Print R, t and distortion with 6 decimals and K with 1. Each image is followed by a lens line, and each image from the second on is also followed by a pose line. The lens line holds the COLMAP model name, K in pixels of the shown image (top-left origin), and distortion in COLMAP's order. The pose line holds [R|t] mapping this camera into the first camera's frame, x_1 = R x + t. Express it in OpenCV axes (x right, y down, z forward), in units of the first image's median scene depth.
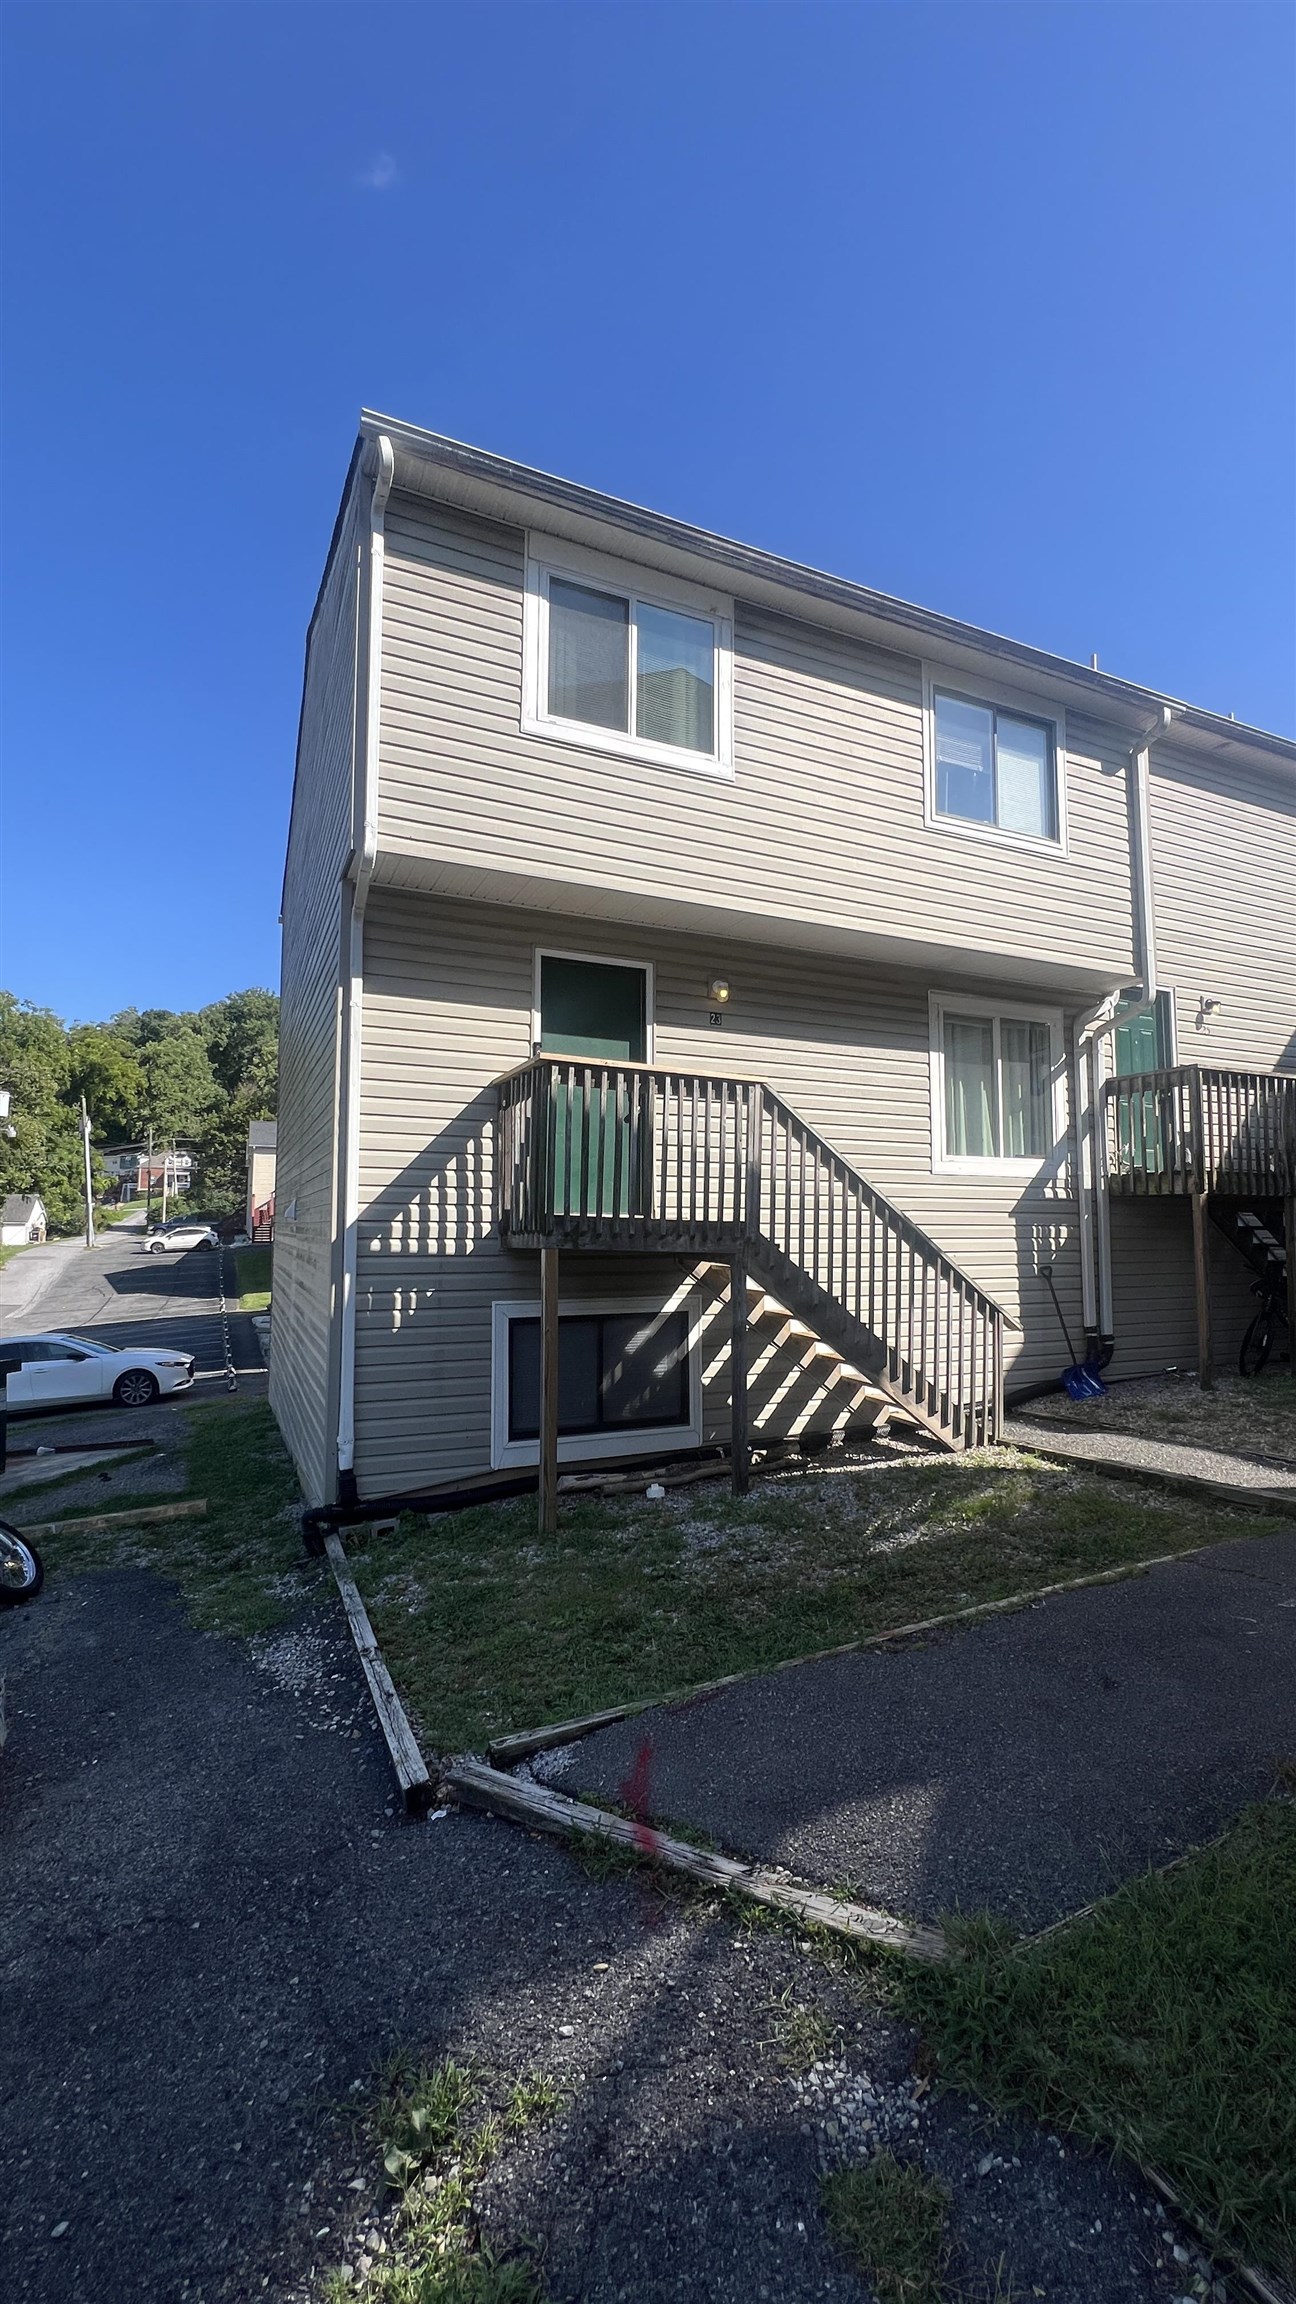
lens RADIAL K [[924.5, 0, 642.5], [0, 924.5, 1152.4], [0, 0, 1]] dist [-0.003234, -0.000248]
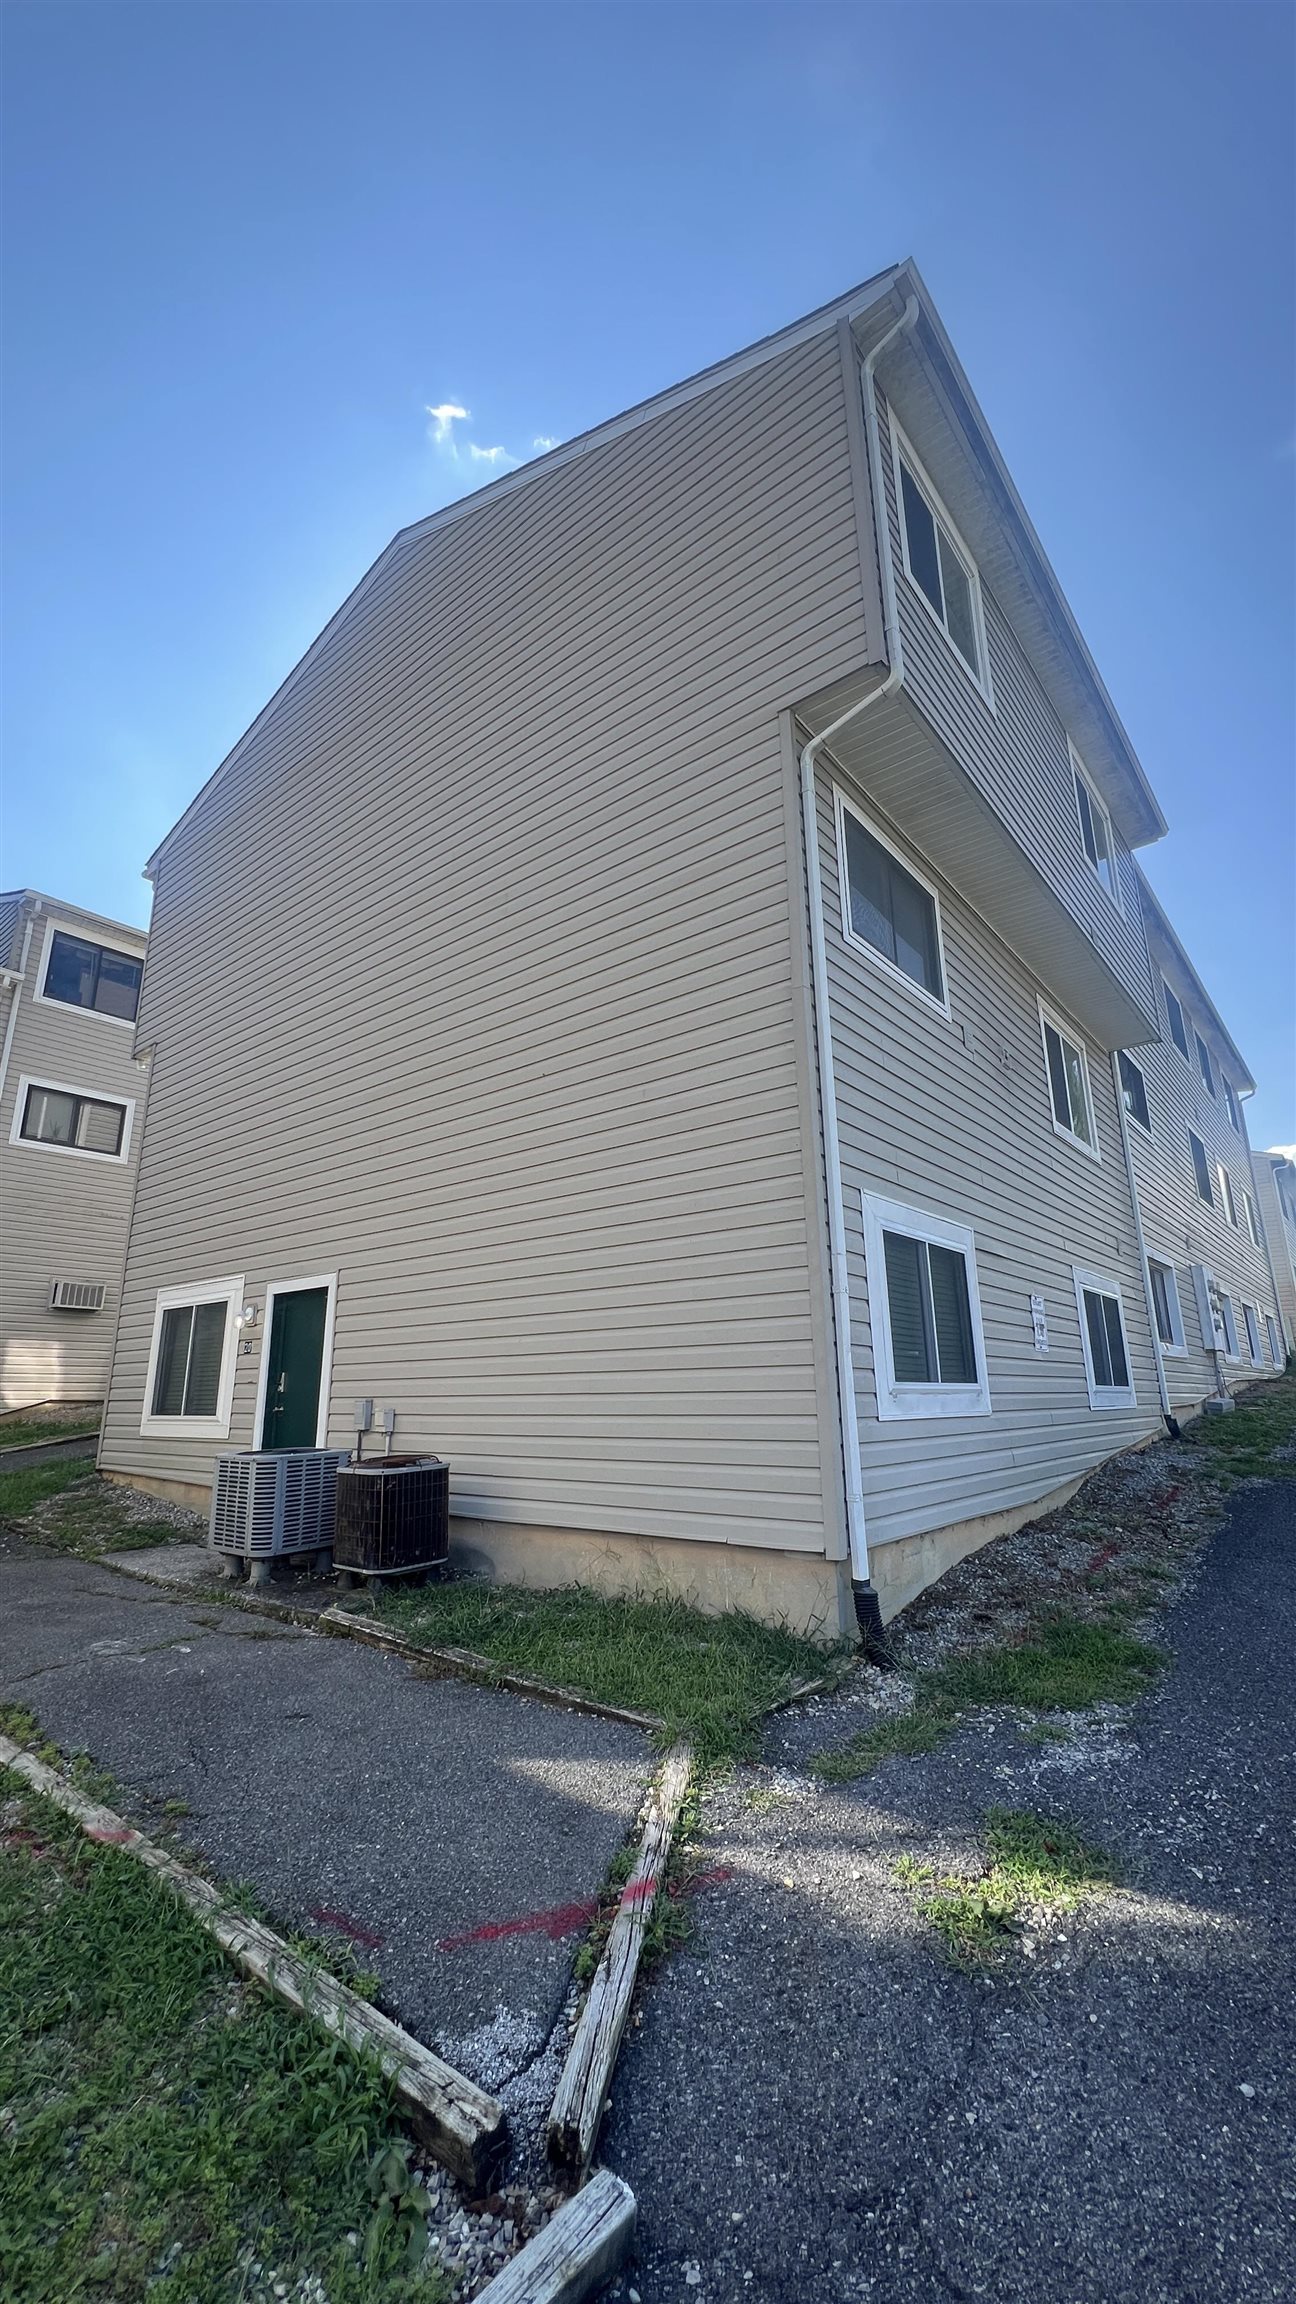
lens RADIAL K [[924.5, 0, 642.8], [0, 924.5, 1150.9], [0, 0, 1]] dist [-0.003234, -0.000248]
pose [[-0.443137, 0.229365, 0.866615, -0.396295], [-0.066579, 0.955624, -0.286967, 0.106818], [-0.893978, -0.184864, -0.408202, 0.596083]]
